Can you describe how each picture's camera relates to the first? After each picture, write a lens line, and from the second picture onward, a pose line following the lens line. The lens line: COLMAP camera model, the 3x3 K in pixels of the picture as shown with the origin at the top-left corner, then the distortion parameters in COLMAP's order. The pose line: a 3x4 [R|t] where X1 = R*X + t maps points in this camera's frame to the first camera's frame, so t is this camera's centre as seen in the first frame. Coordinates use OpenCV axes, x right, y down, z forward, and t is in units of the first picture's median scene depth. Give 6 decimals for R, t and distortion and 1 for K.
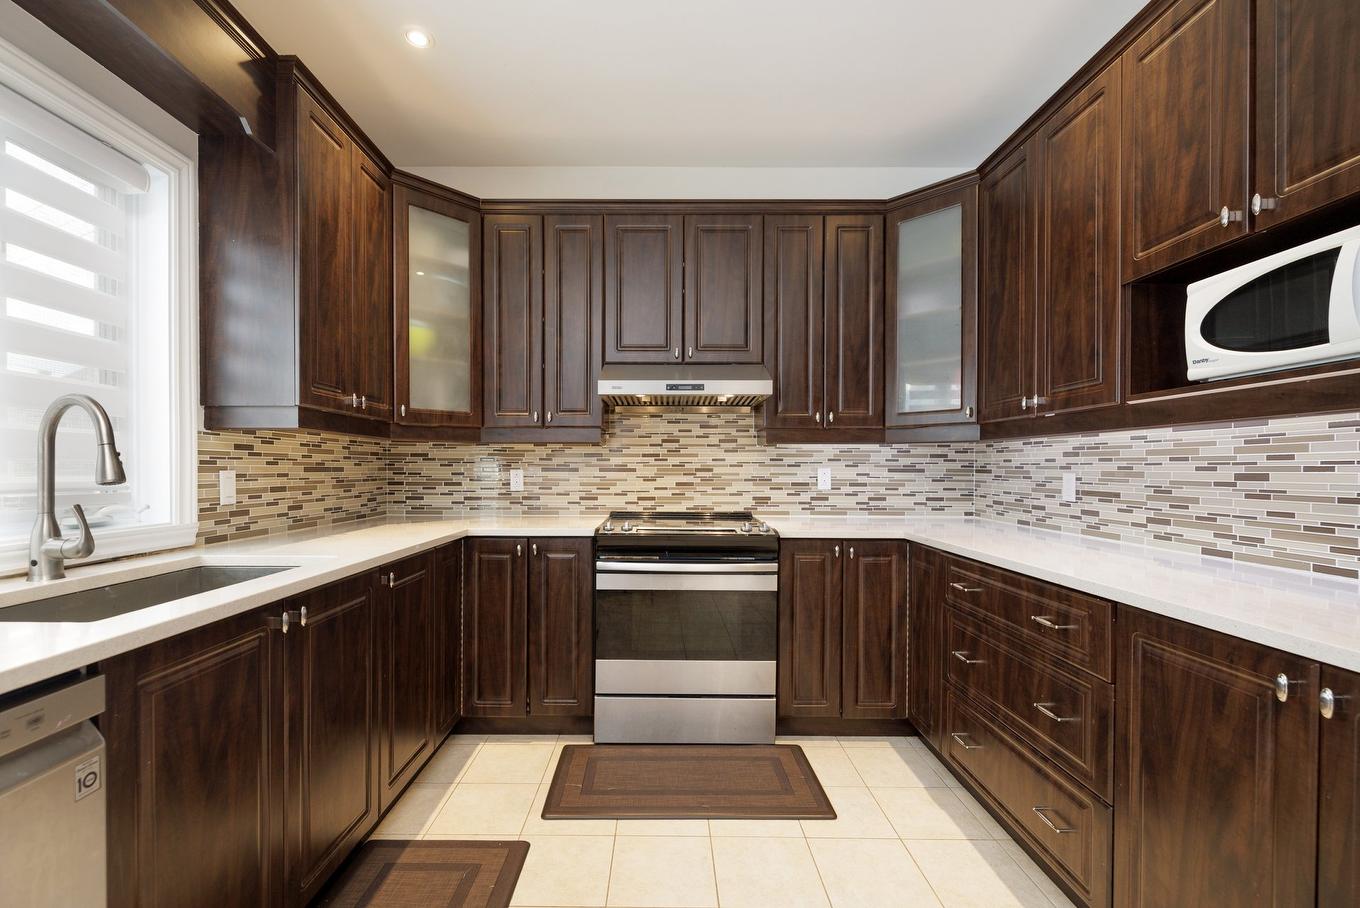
lens RADIAL K [[594.3, 0, 674.1], [0, 594.3, 472.0], [0, 0, 1]] dist [-0.002737, -0.000204]
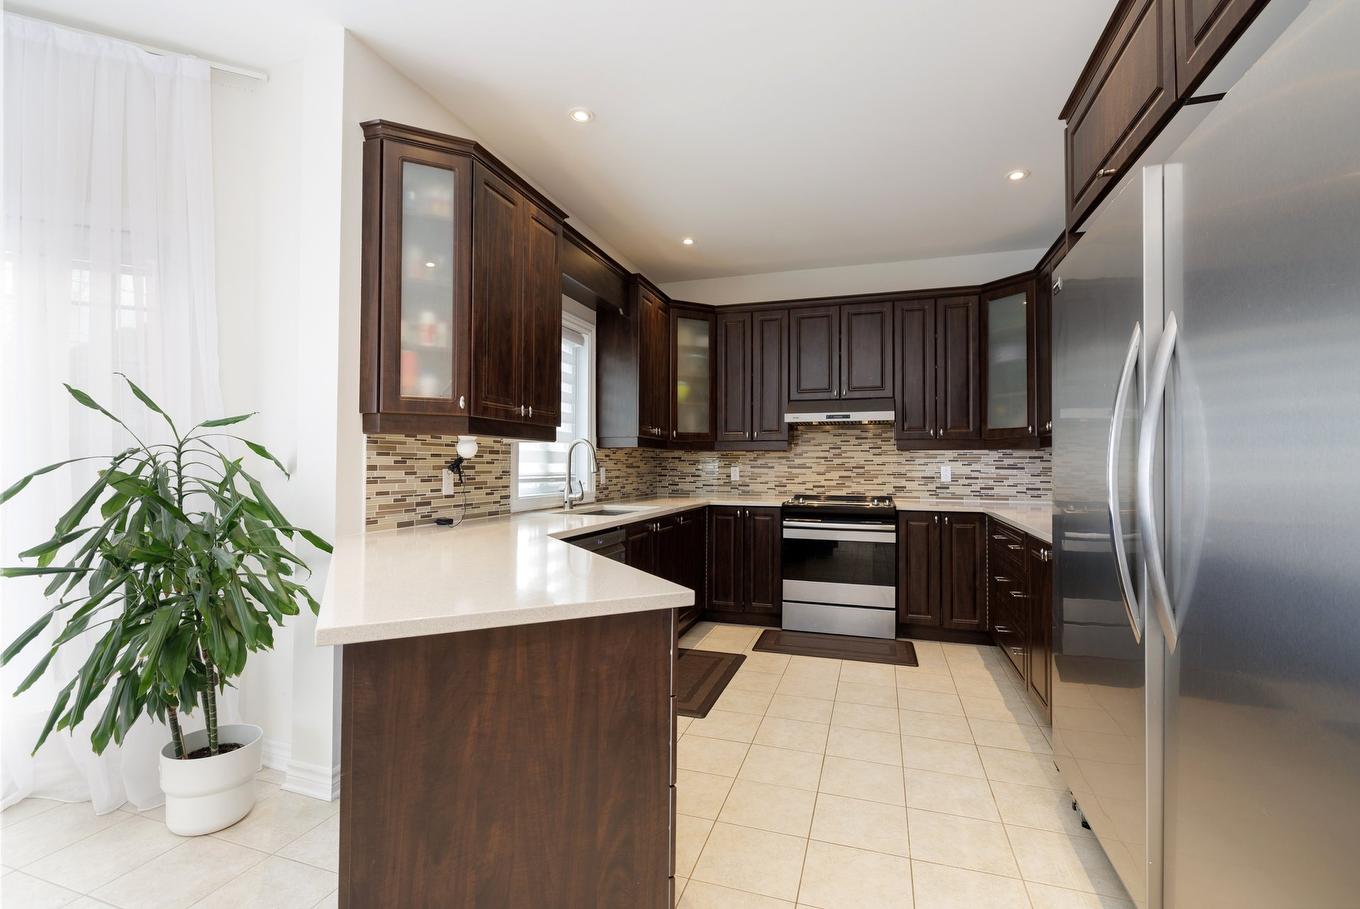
lens RADIAL K [[594.3, 0, 683.1], [0, 594.3, 457.2], [0, 0, 1]] dist [-0.002737, -0.000204]
pose [[0.948164, -0.003846, -0.317758, 0.122065], [-0.002363, 0.999814, -0.019153, 0.000330], [0.317772, 0.018912, 0.947978, -0.624397]]
